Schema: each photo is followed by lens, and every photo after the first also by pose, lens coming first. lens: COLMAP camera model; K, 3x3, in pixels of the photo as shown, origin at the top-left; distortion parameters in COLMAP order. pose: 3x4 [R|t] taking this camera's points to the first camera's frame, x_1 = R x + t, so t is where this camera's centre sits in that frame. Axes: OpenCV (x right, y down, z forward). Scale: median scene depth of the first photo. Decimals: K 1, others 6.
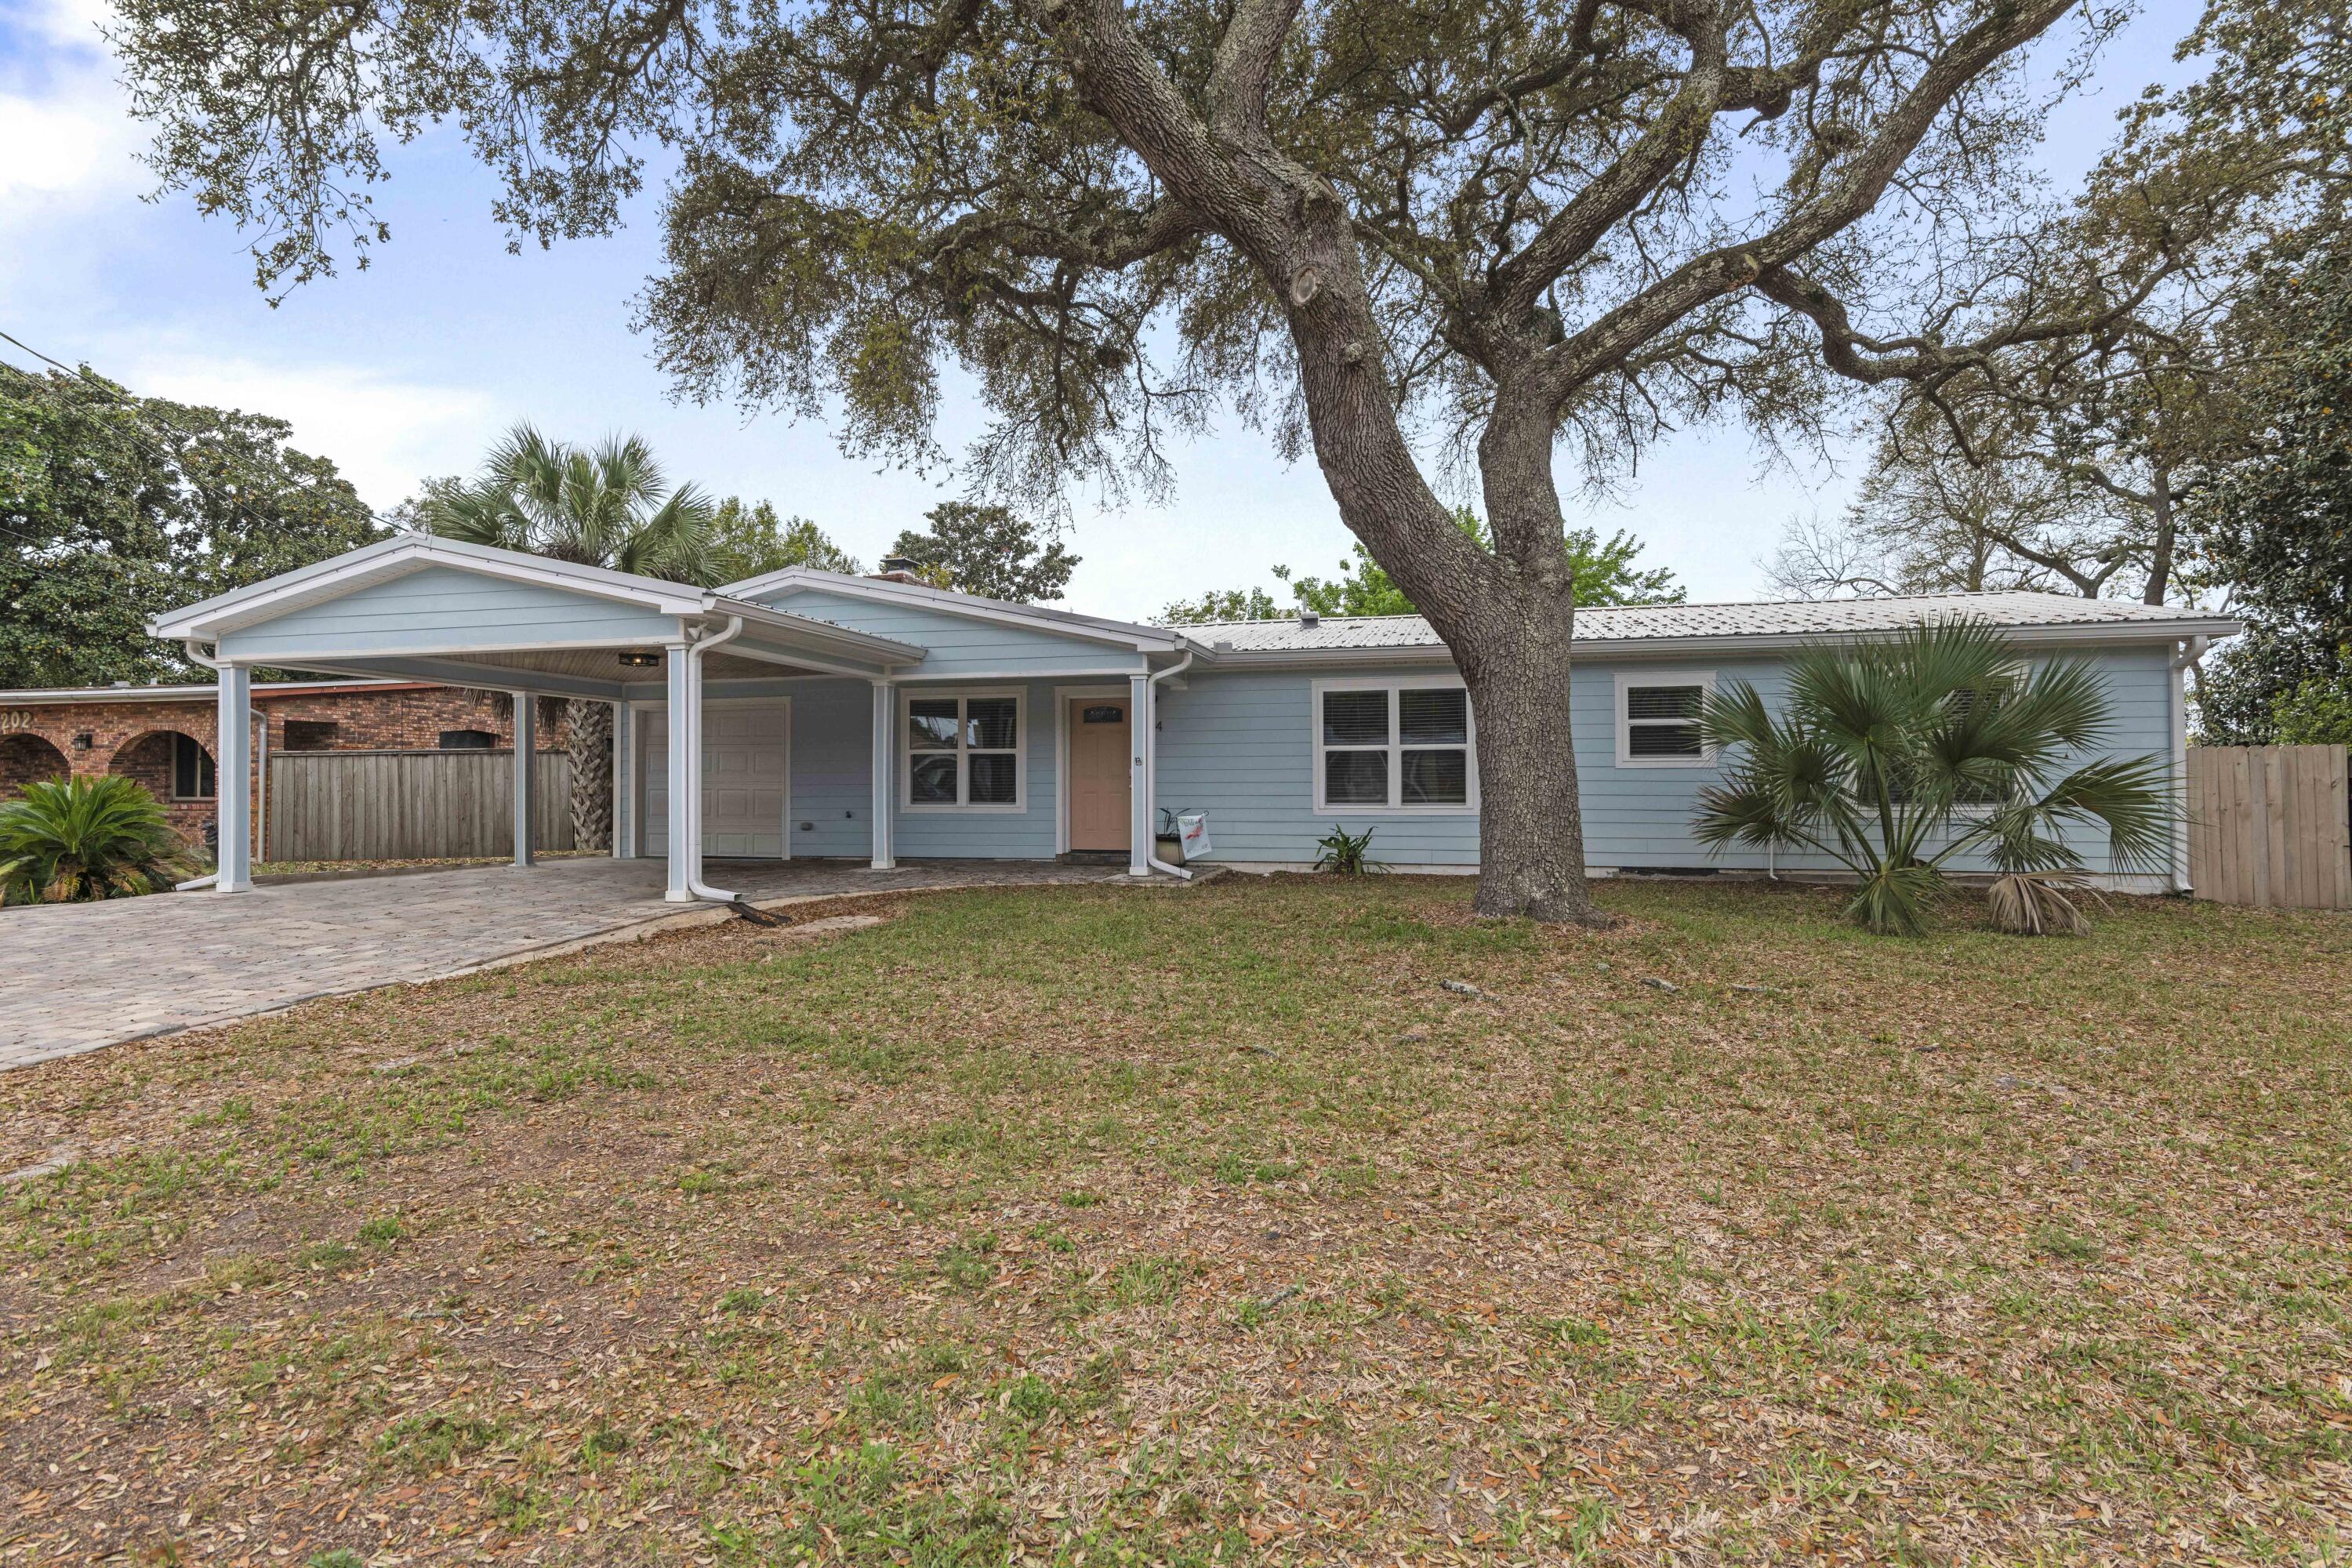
lens RADIAL K [[1155.5, 0, 1166.2], [0, 1155.5, 764.4], [0, 0, 1]] dist [-0.000192, 0.000642]
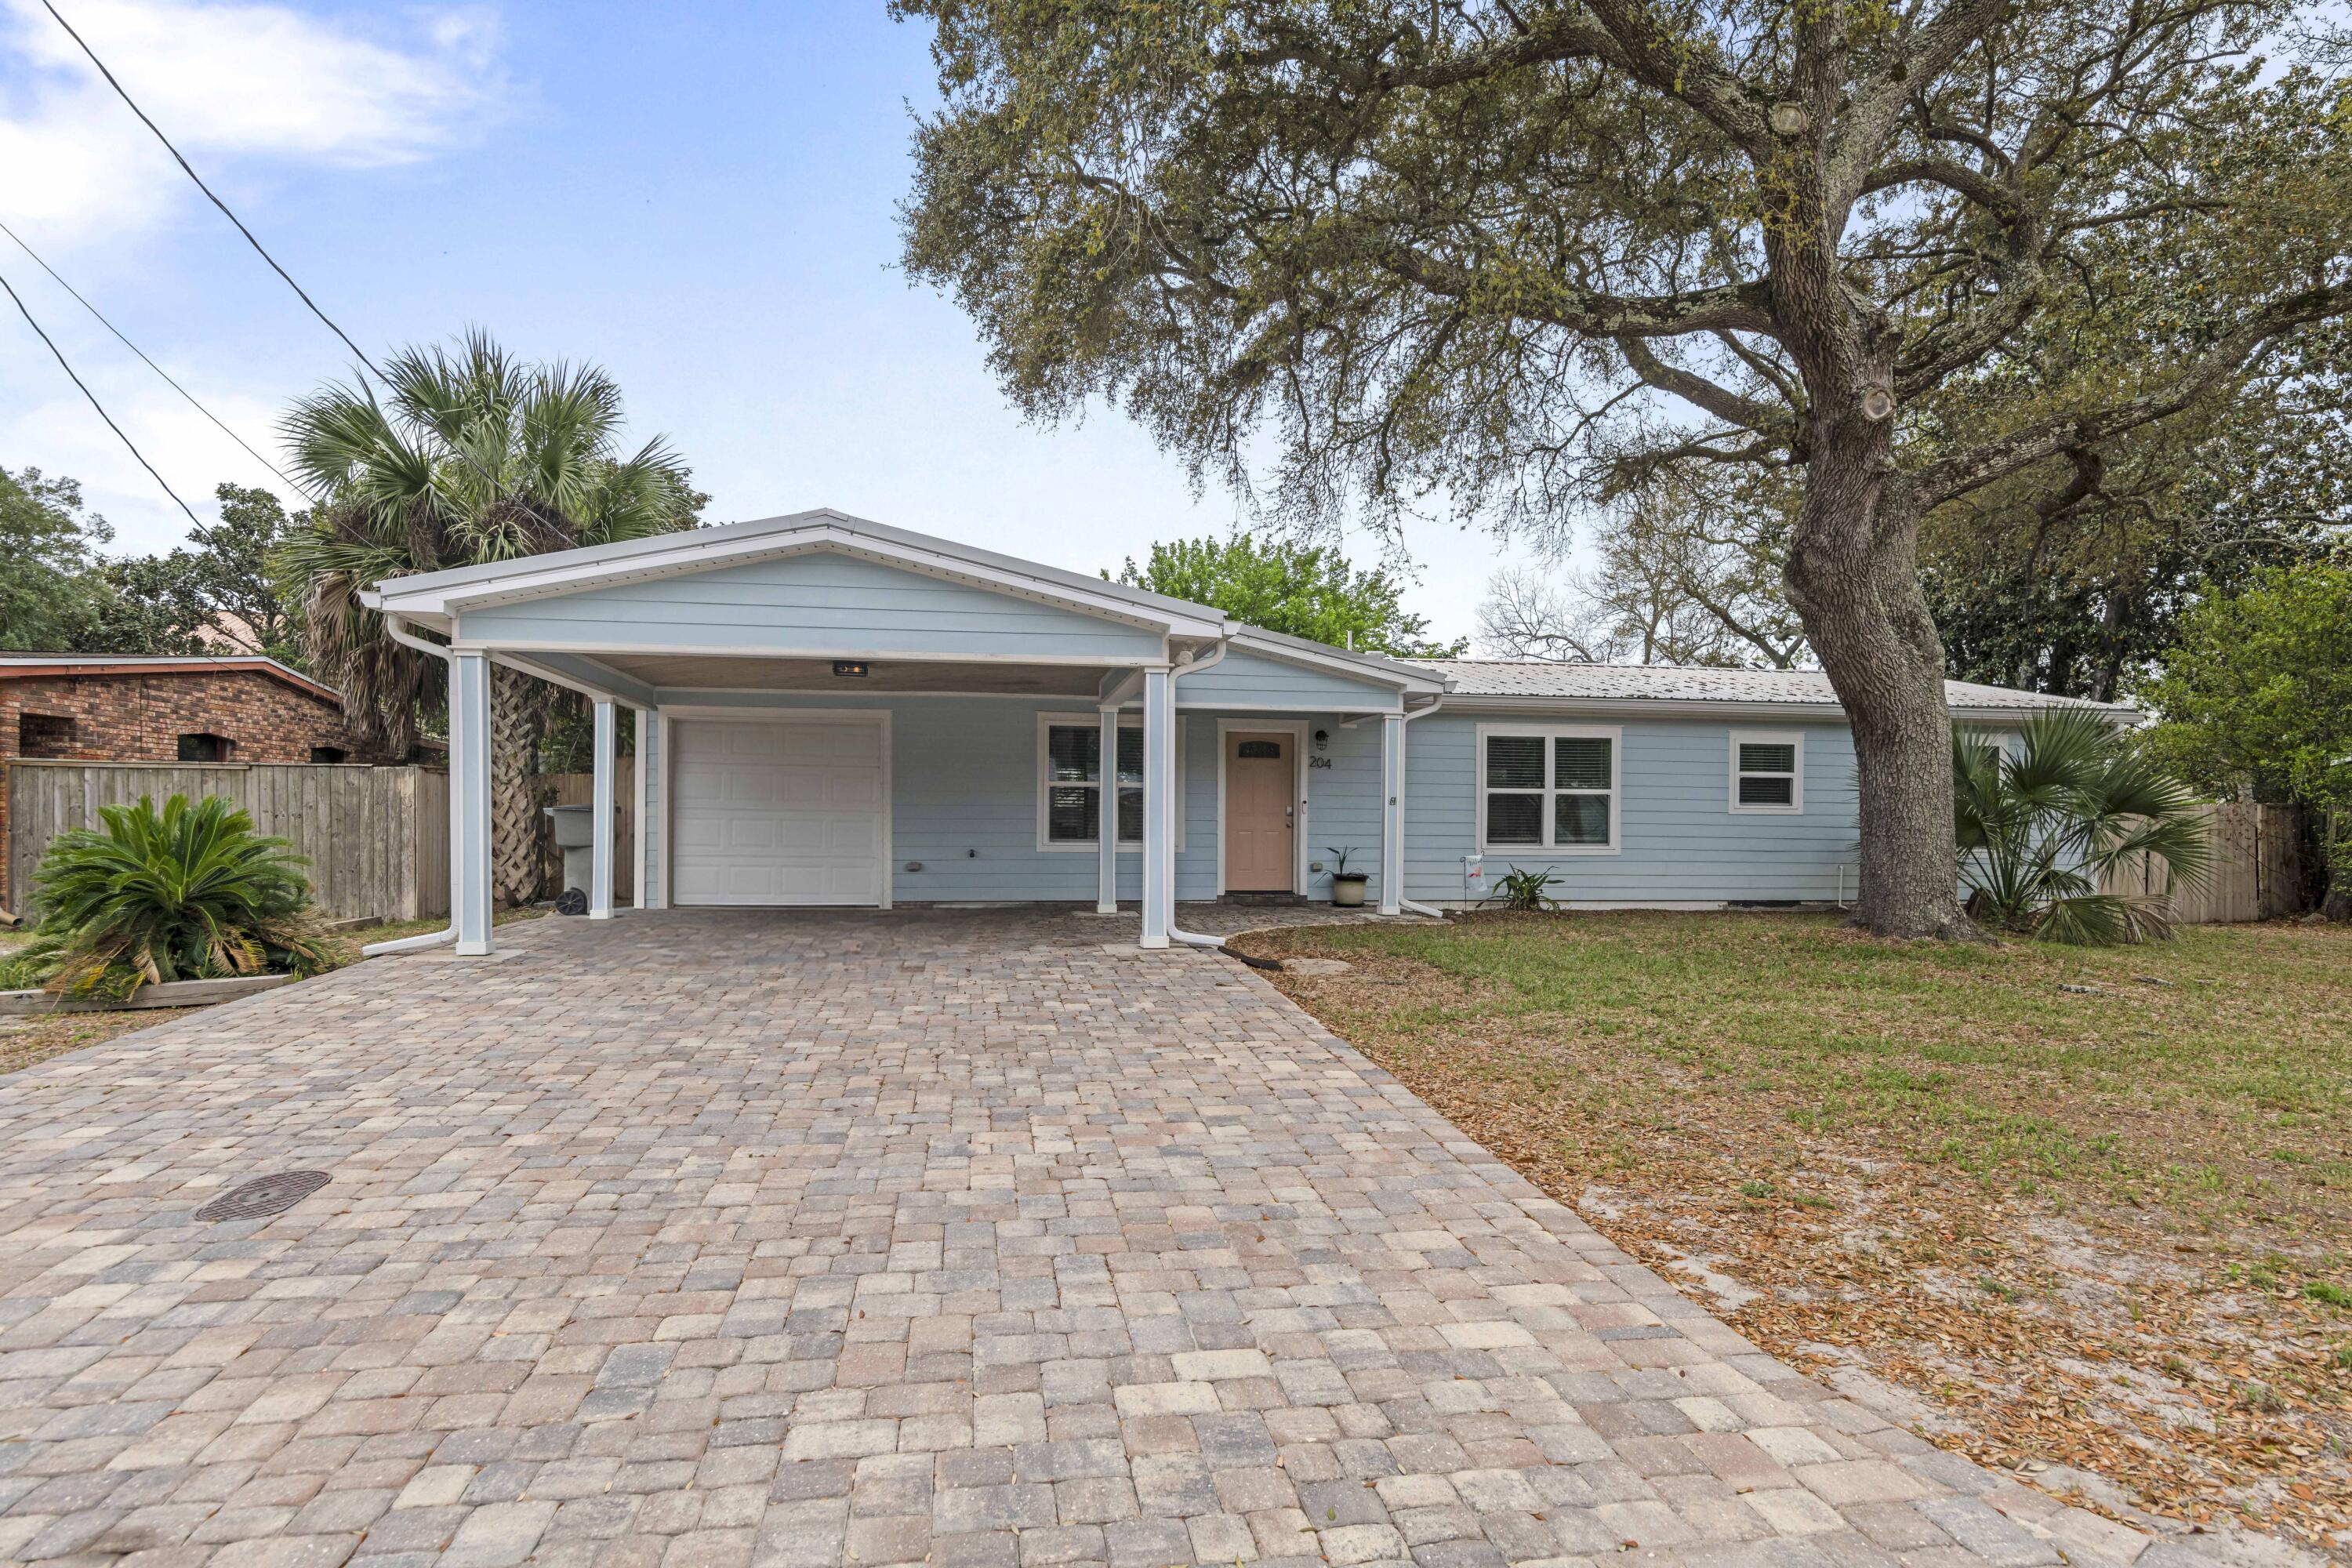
lens RADIAL K [[1336.6, 0, 1175.1], [0, 1336.6, 798.4], [0, 0, 1]] dist [-0.008170, -0.000325]
pose [[0.915199, 0.018839, 0.402562, -0.611333], [-0.019291, 0.999810, -0.002932, 0.002001], [-0.402541, -0.005083, 0.915388, 0.016832]]
